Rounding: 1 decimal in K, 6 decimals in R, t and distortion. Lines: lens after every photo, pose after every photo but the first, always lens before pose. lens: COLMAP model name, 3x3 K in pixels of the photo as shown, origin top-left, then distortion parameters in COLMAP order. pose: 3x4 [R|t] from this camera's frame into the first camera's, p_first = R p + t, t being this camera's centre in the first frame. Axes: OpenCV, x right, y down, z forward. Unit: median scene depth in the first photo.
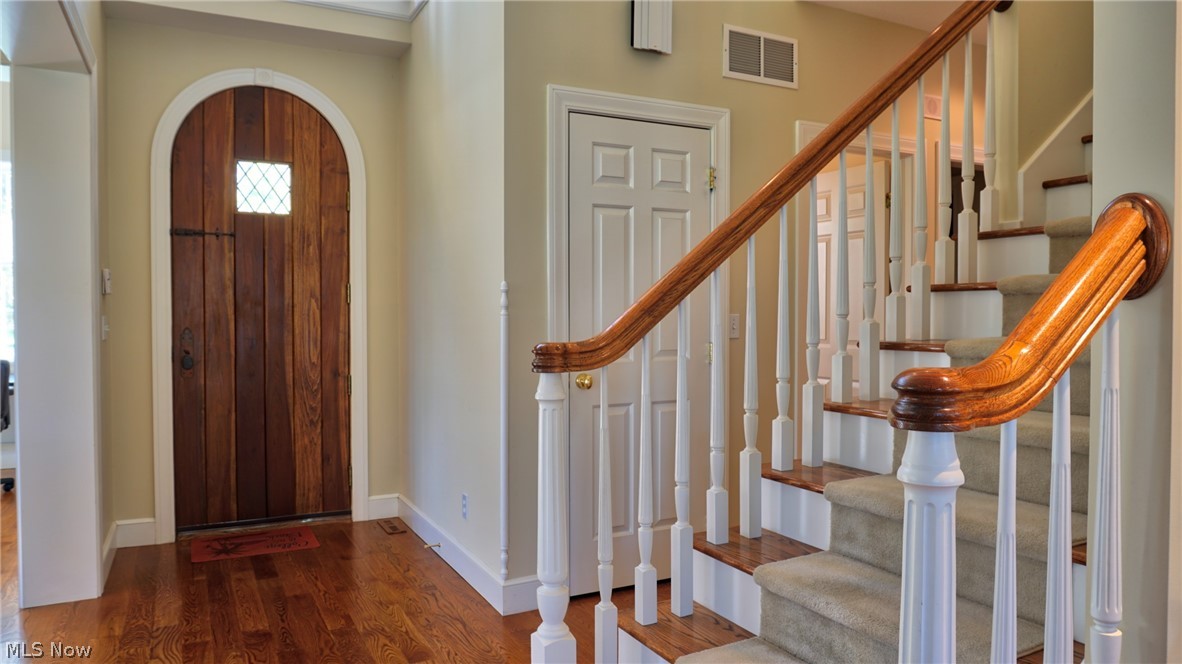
lens RADIAL K [[781.6, 0, 588.6], [0, 781.6, 329.0], [0, 0, 1]] dist [-0.029309, 0.009700]
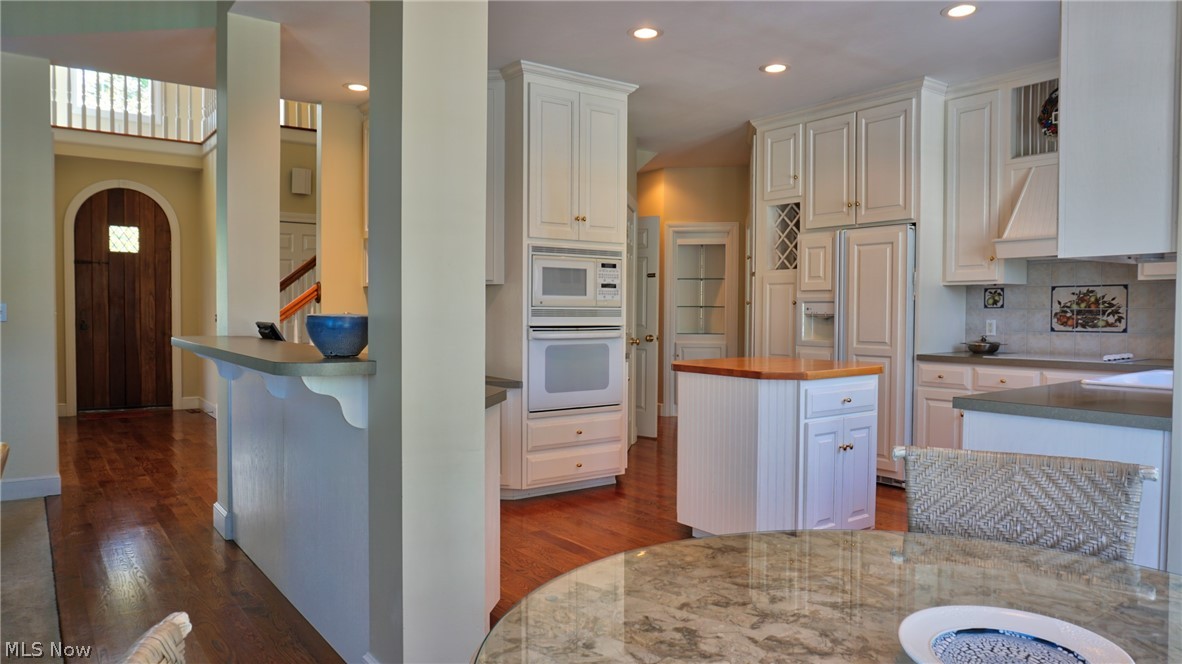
lens RADIAL K [[781.6, 0, 599.1], [0, 781.6, 340.9], [0, 0, 1]] dist [-0.029309, 0.009700]
pose [[0.985479, 0.004189, 0.169747, 0.440576], [-0.007361, 0.999810, 0.018063, 0.032660], [-0.169639, -0.019050, 0.985322, -1.150274]]
